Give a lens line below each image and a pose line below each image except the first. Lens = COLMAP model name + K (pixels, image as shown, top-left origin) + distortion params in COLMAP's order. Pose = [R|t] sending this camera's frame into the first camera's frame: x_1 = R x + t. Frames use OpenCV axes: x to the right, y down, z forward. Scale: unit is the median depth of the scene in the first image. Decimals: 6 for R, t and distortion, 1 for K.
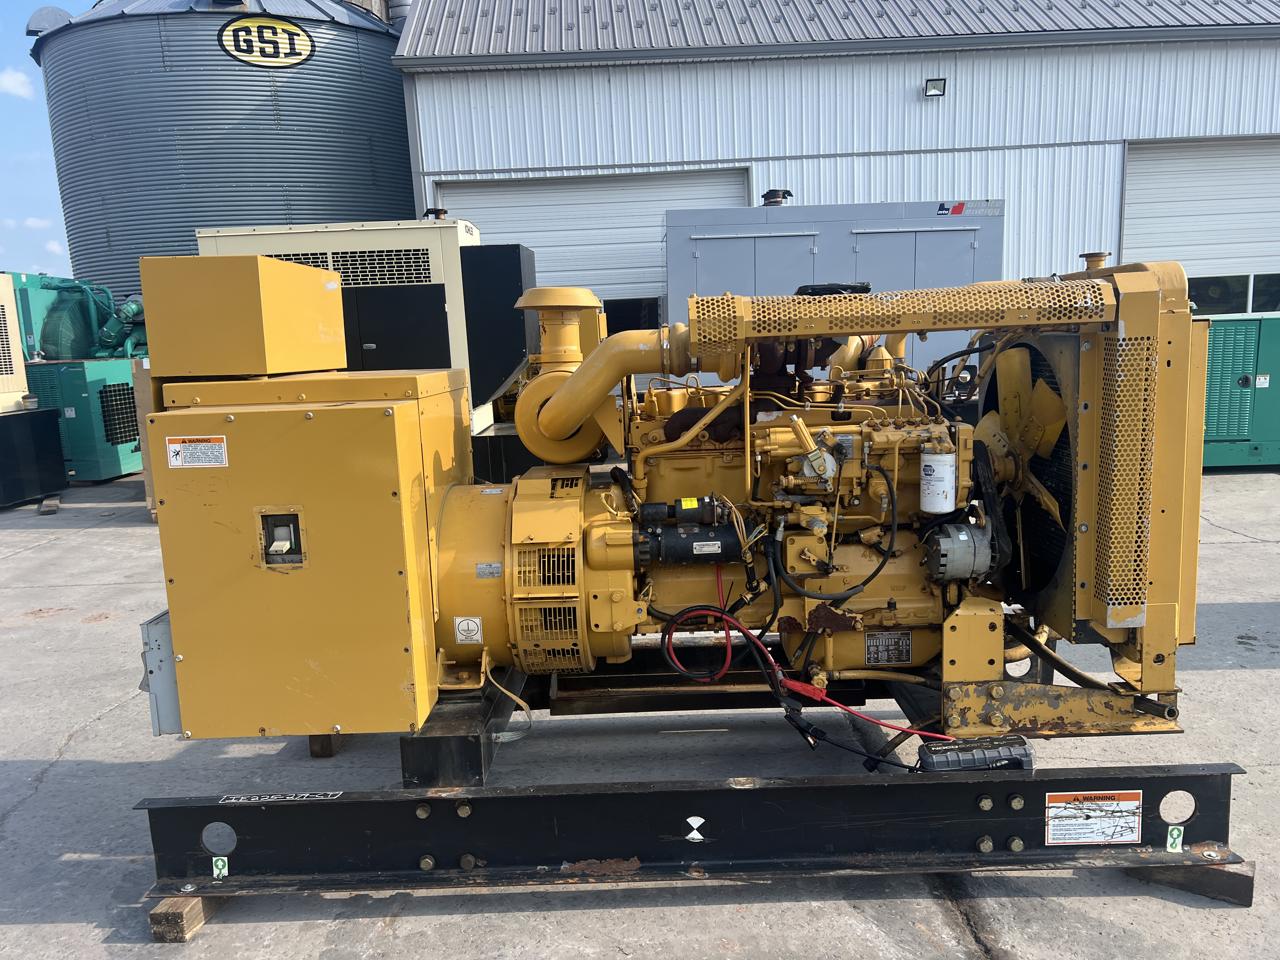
lens RADIAL K [[963.3, 0, 651.7], [0, 963.3, 484.2], [0, 0, 1]] dist [0.063157, -0.076723]
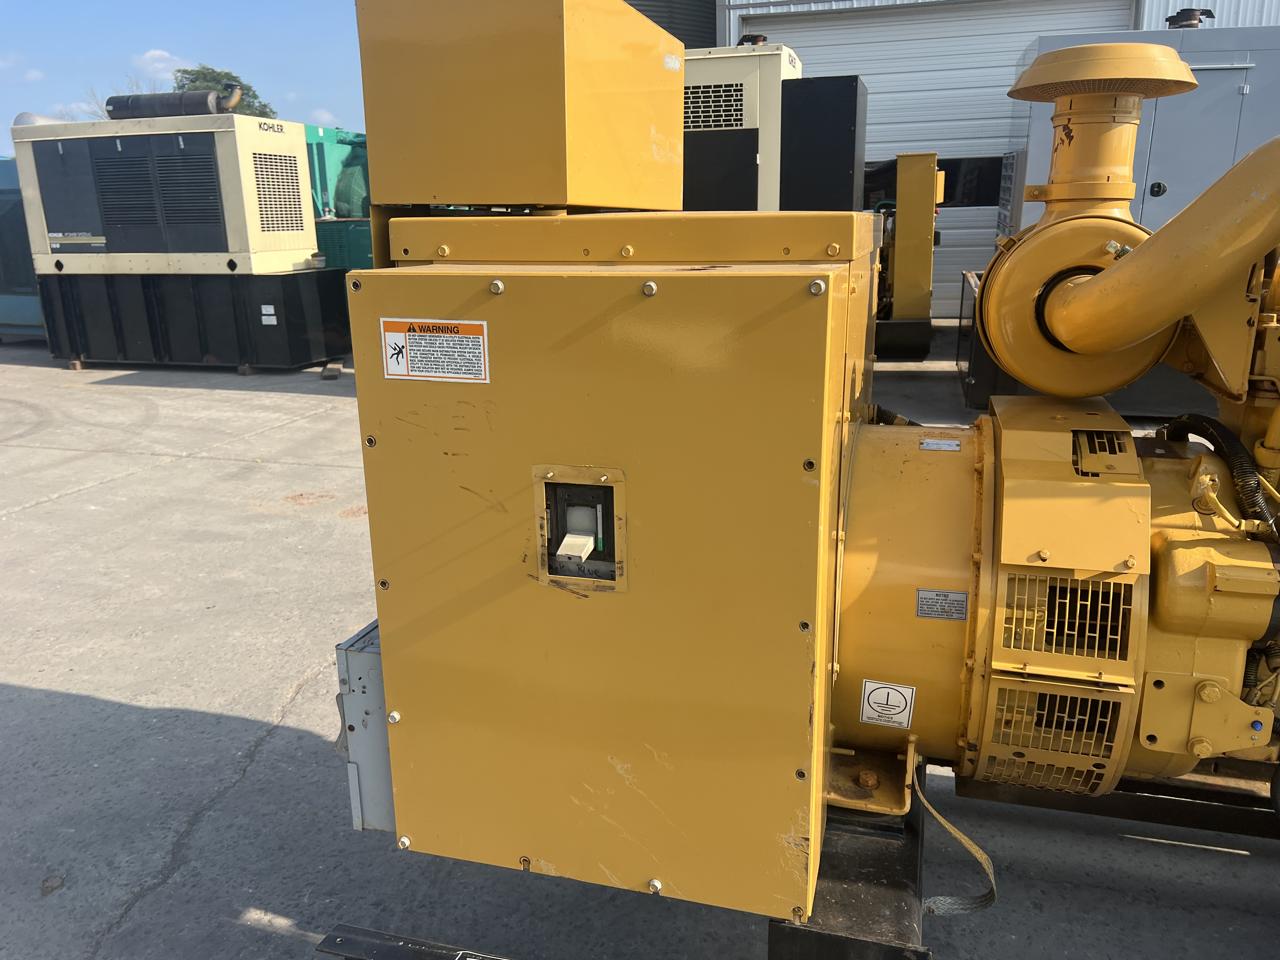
lens RADIAL K [[963.3, 0, 648.0], [0, 963.3, 480.2], [0, 0, 1]] dist [0.063157, -0.076723]
pose [[0.962878, 0.094769, -0.252753, -0.196438], [-0.064780, 0.990109, 0.124452, -0.031767], [0.262047, -0.103459, 0.959493, 0.468385]]
